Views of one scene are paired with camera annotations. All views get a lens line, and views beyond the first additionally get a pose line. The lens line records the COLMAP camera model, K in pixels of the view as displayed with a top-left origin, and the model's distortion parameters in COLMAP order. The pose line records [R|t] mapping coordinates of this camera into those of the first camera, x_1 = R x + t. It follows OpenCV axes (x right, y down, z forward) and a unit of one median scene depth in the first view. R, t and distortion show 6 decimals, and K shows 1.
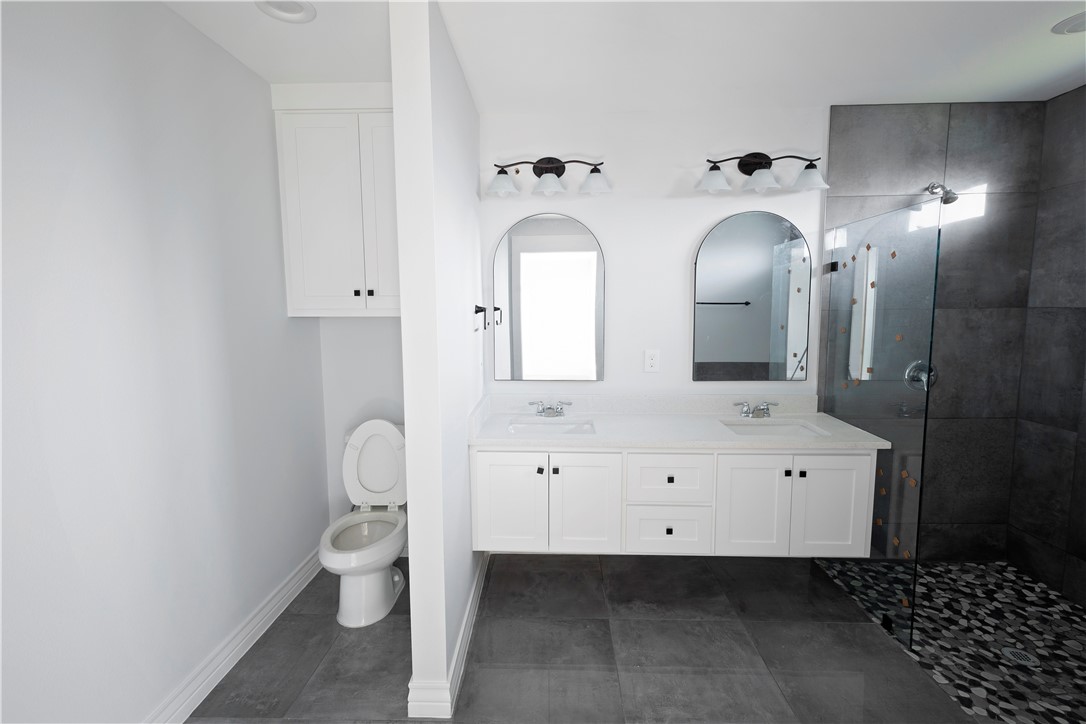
lens RADIAL K [[504.7, 0, 535.0], [0, 504.7, 361.6], [0, 0, 1]] dist [0.004885, -0.001658]
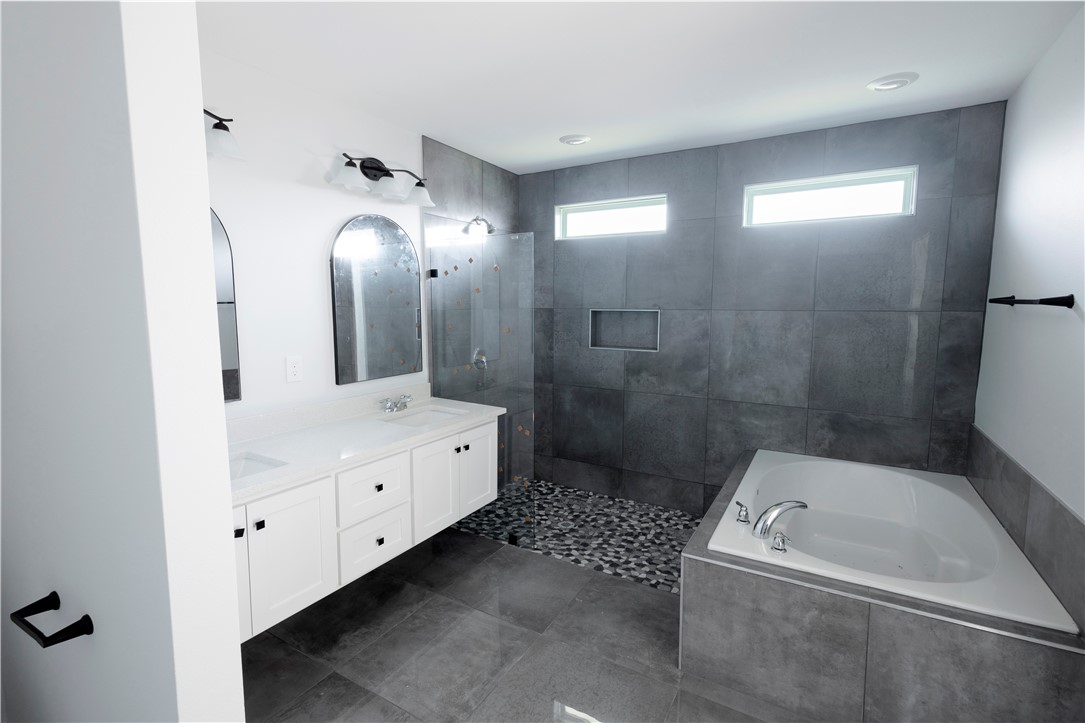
lens RADIAL K [[504.3, 0, 539.9], [0, 504.3, 360.9], [0, 0, 1]] dist [0.004885, -0.001658]
pose [[0.458391, -0.090955, 0.884084, -0.402726], [0.085752, 0.994635, 0.057866, -0.033755], [-0.884604, 0.049287, 0.463731, 0.266773]]
